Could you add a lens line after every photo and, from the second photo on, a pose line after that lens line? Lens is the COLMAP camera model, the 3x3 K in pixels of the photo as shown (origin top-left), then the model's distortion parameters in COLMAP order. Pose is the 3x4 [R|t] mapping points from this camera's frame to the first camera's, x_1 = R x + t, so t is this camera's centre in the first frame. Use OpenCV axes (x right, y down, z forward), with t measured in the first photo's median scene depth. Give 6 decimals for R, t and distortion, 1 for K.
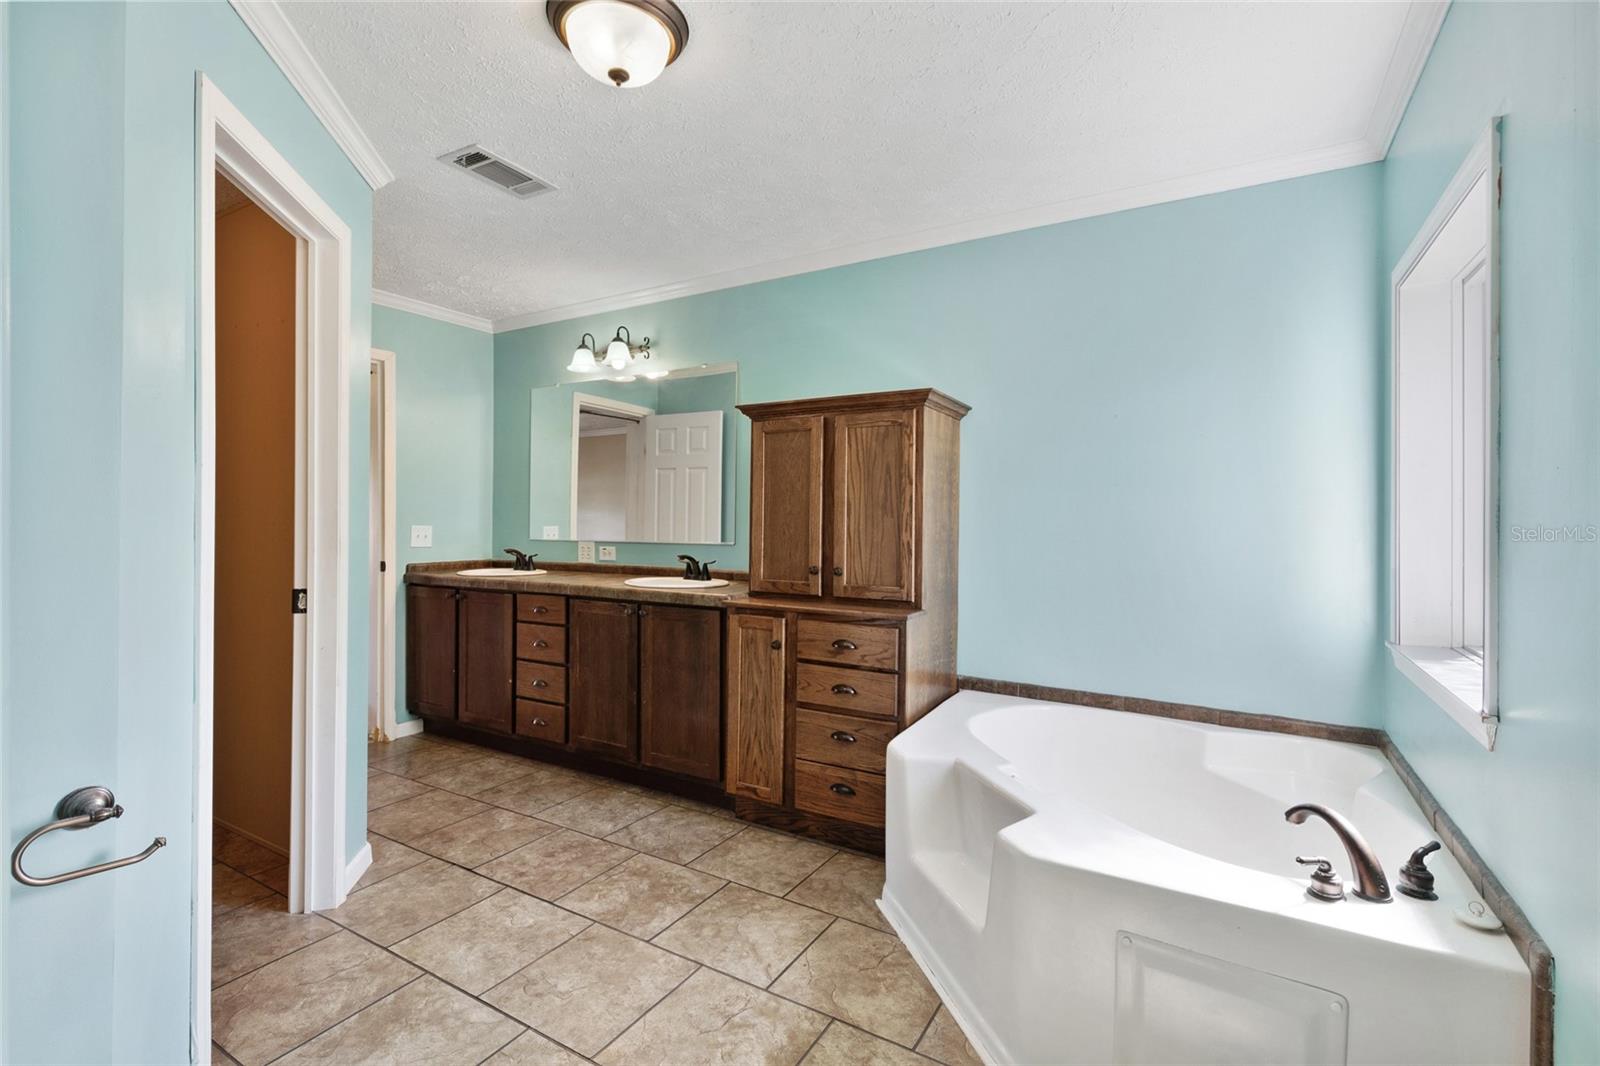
lens RADIAL K [[723.1, 0, 801.6], [0, 723.1, 528.5], [0, 0, 1]] dist [0.004108, 0.001220]
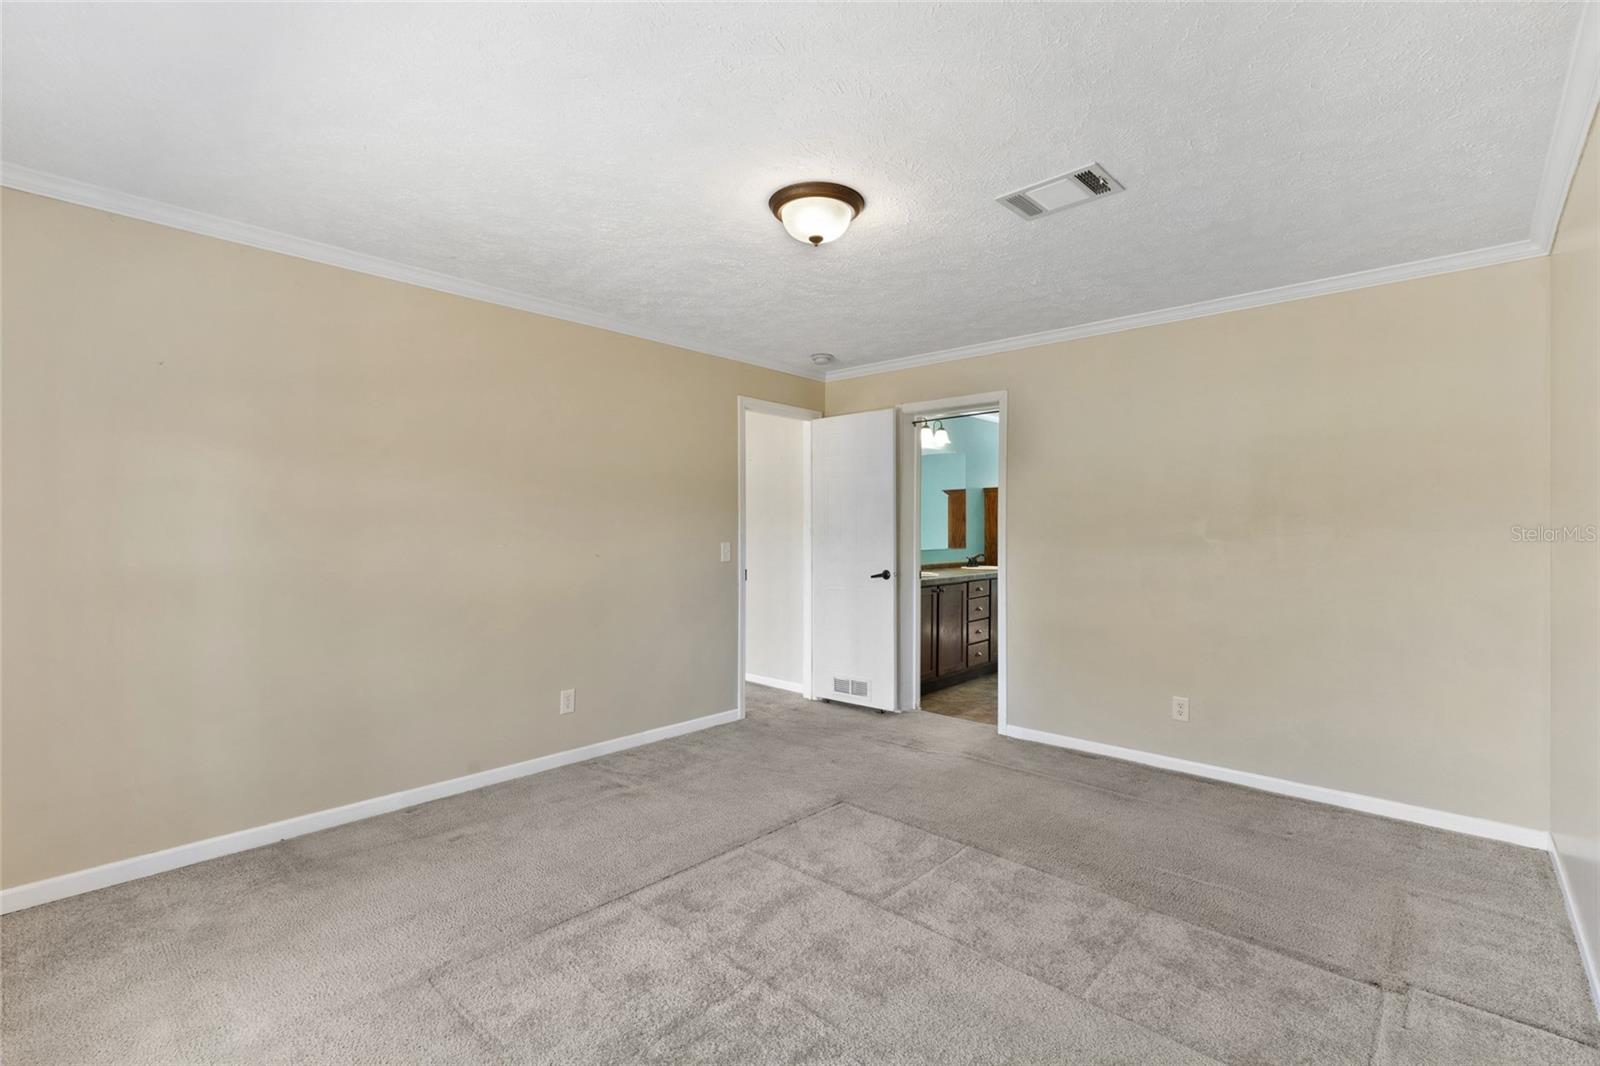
lens RADIAL K [[723.1, 0, 798.9], [0, 723.1, 529.2], [0, 0, 1]] dist [0.004108, 0.001220]
pose [[0.205198, -0.015101, 0.978604, -2.782159], [0.011559, 0.999849, 0.013005, -0.076554], [-0.978652, 0.008643, 0.205342, 1.392796]]
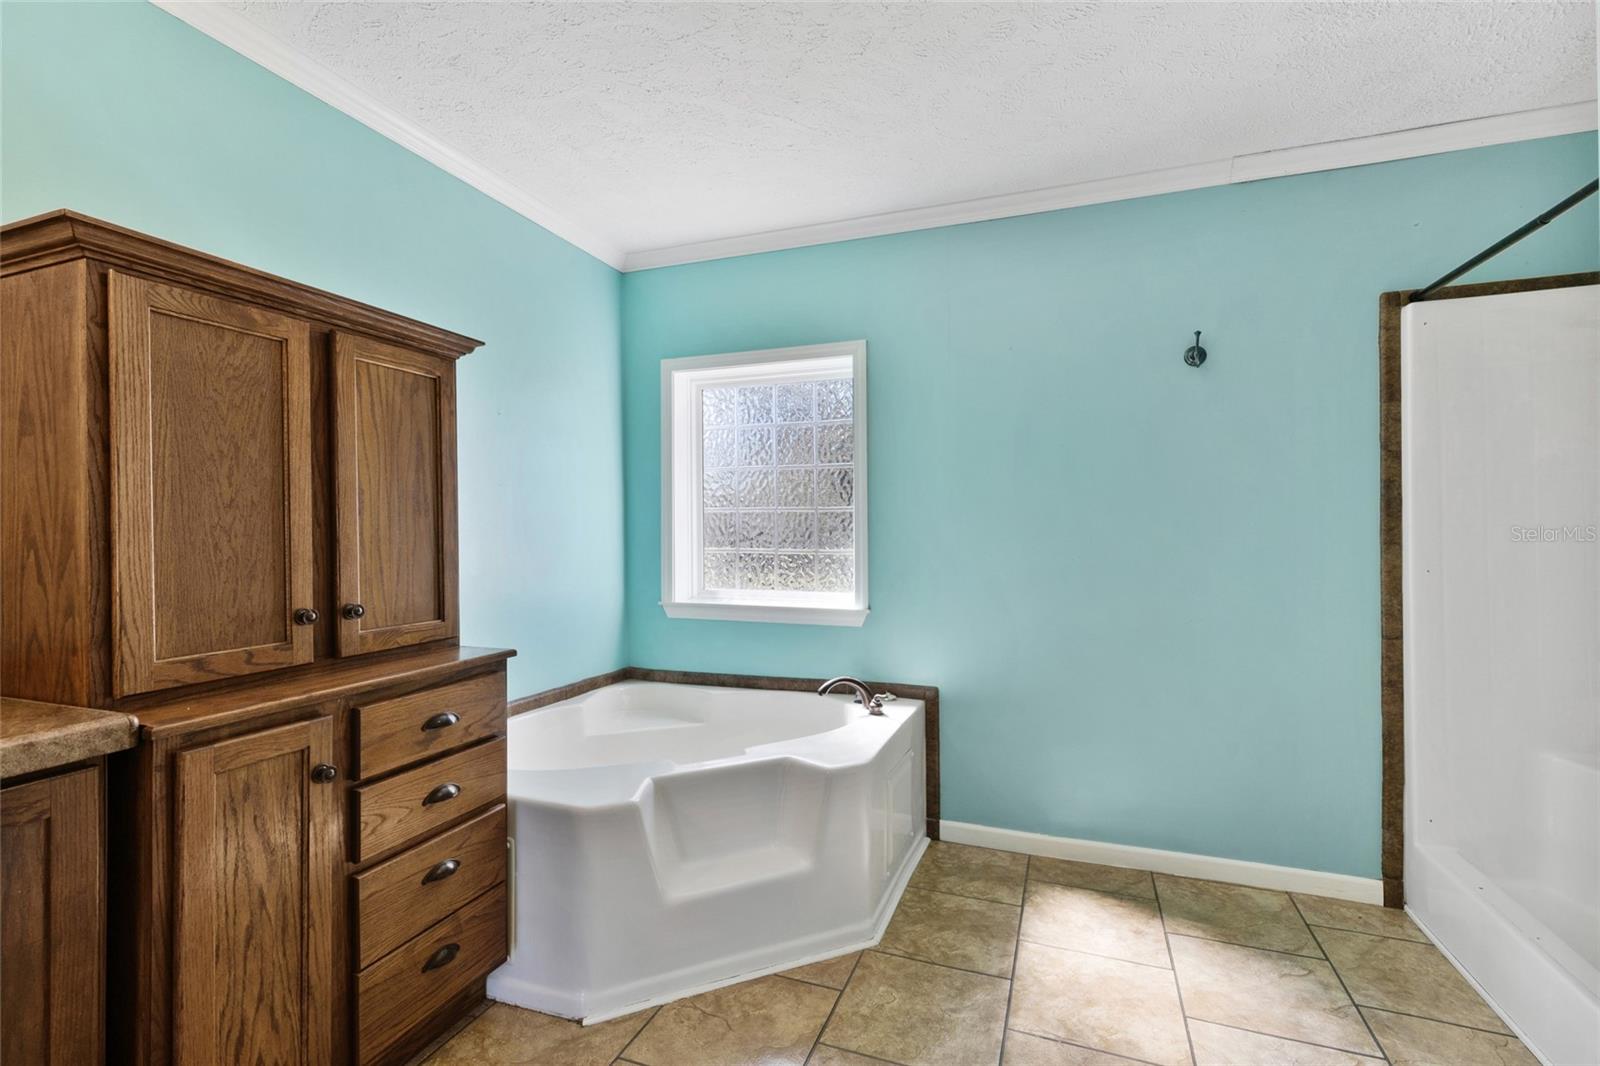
lens RADIAL K [[723.1, 0, 804.0], [0, 723.1, 535.1], [0, 0, 1]] dist [0.004108, 0.001220]
pose [[-0.170259, -0.013192, 0.985311, -0.584483], [0.015123, 0.999758, 0.015998, -0.003844], [-0.985283, 0.017625, -0.170018, 0.773341]]
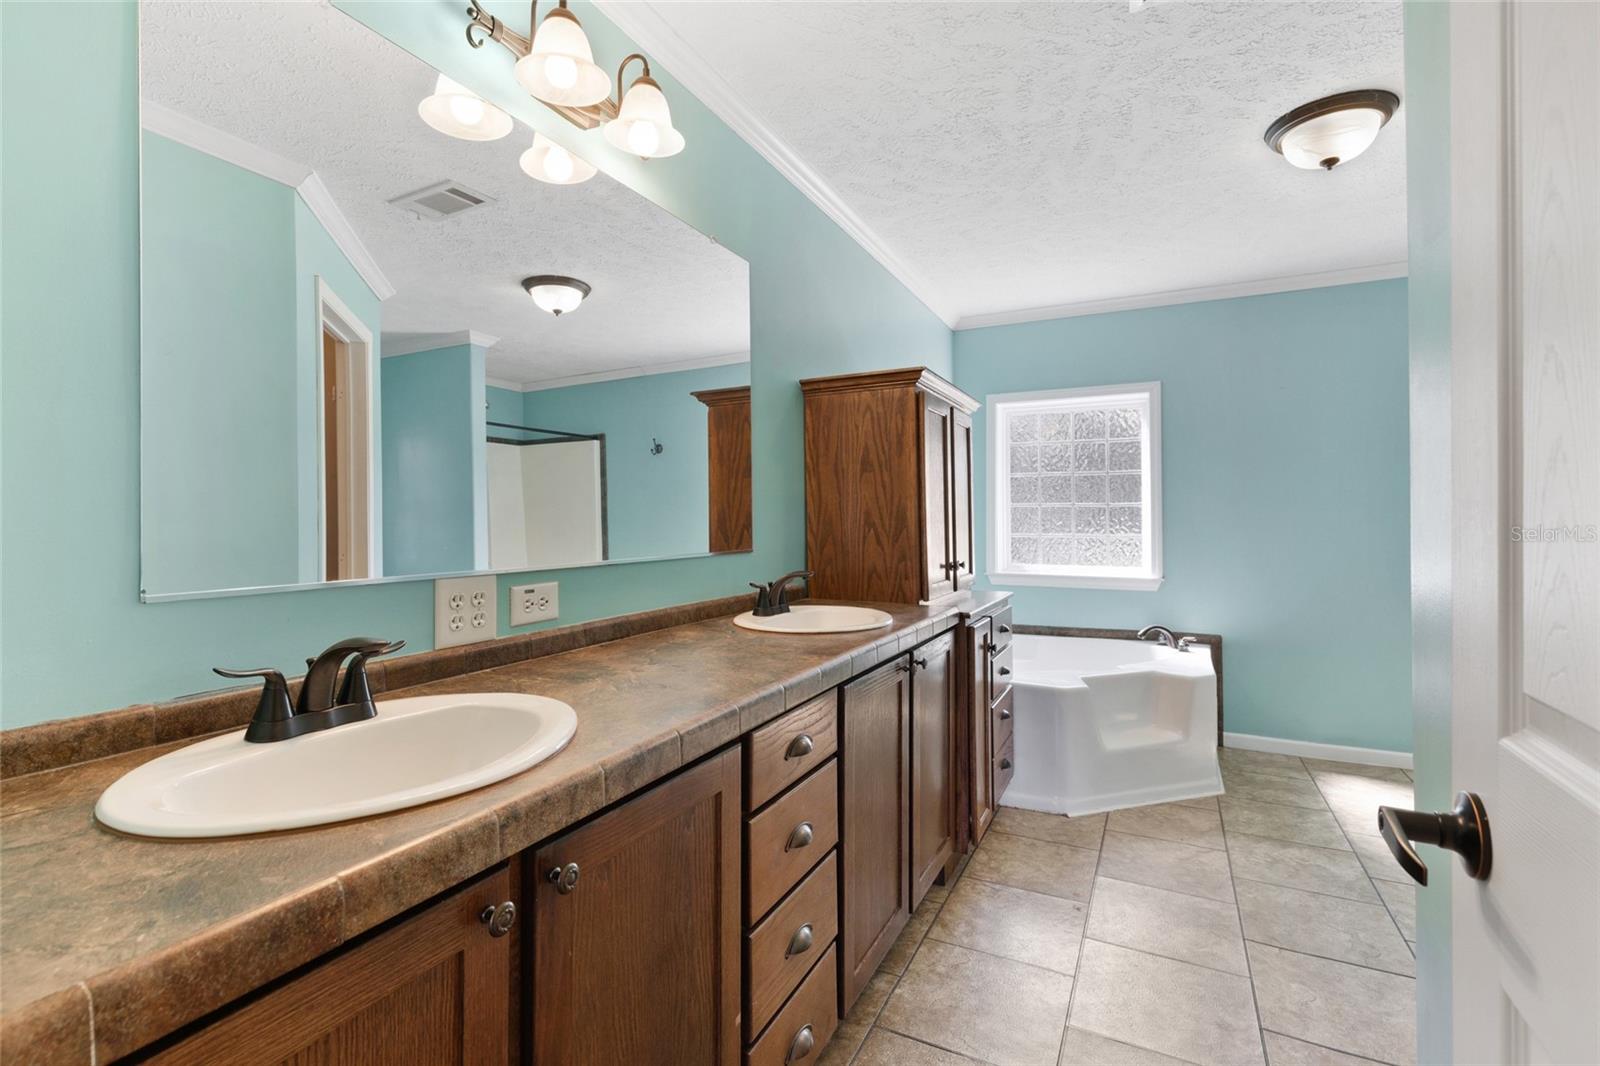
lens RADIAL K [[723.1, 0, 800.5], [0, 723.1, 522.4], [0, 0, 1]] dist [0.004108, 0.001220]
pose [[-0.066201, -0.010749, 0.997748, -0.968947], [0.010505, 0.999879, 0.011469, -0.014020], [-0.997751, 0.011241, -0.066080, 1.337807]]
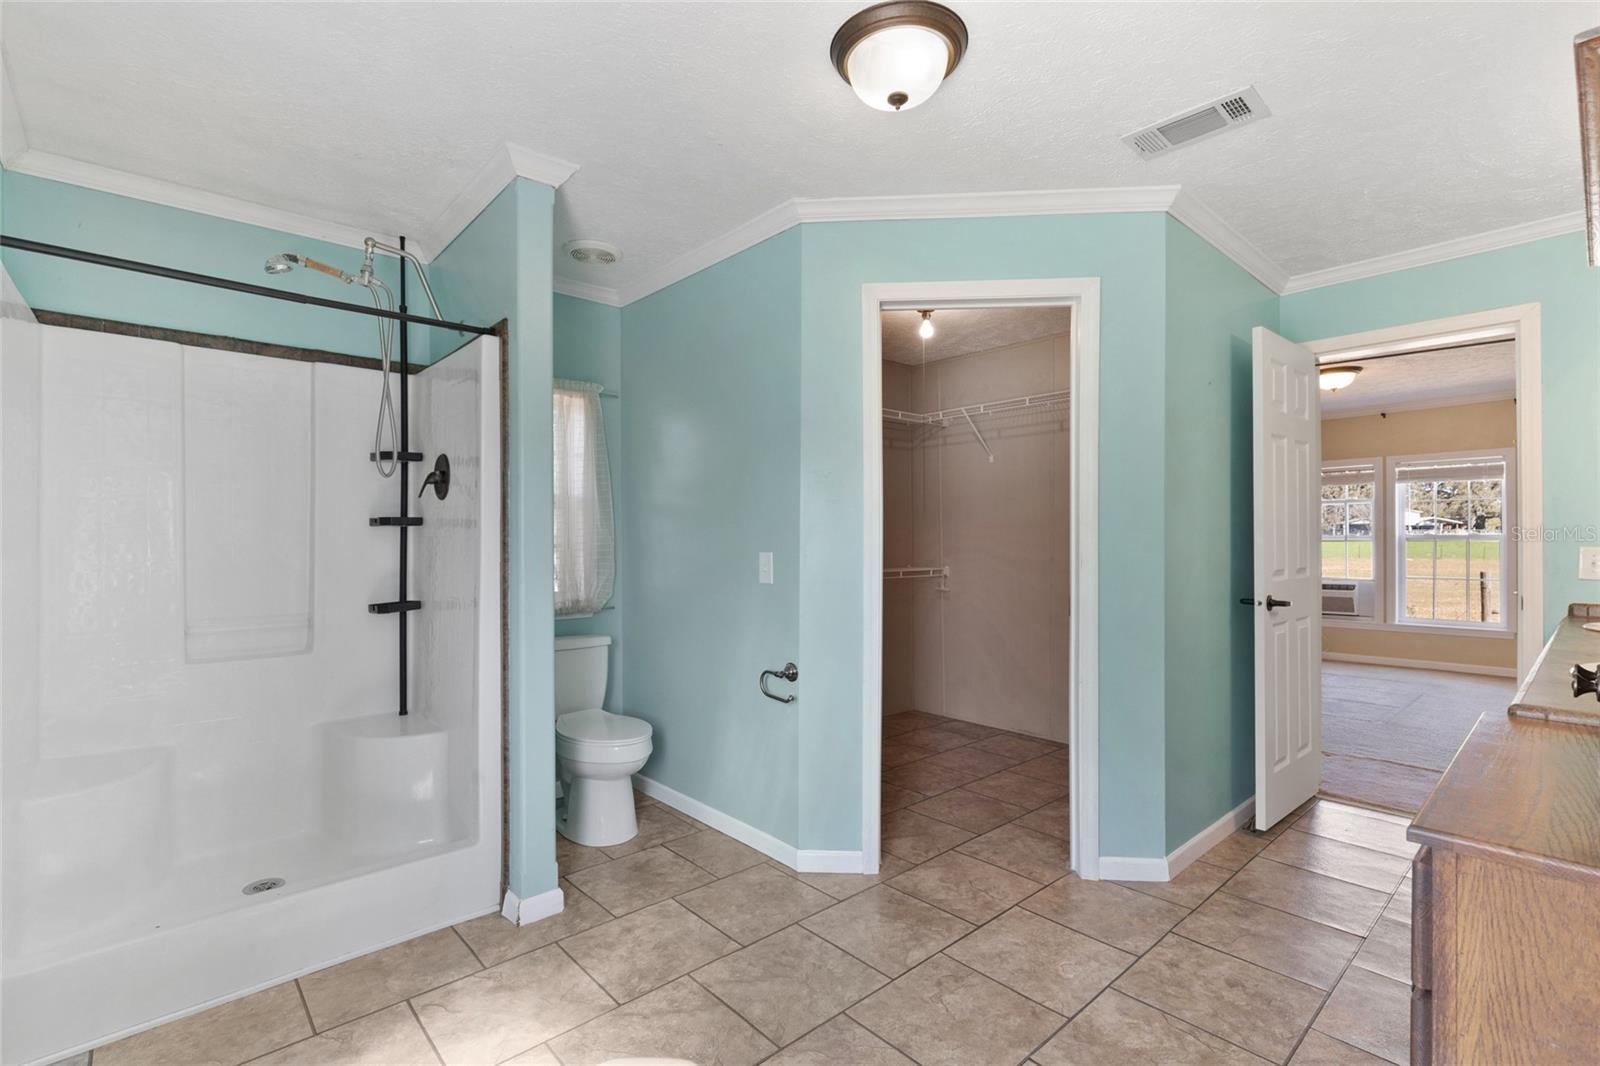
lens RADIAL K [[723.1, 0, 797.8], [0, 723.1, 538.2], [0, 0, 1]] dist [0.004108, 0.001220]
pose [[-0.304338, -0.012072, -0.952488, 0.500654], [-0.010234, 0.999903, -0.009403, 0.001134], [0.952509, 0.006886, -0.304432, 0.779014]]
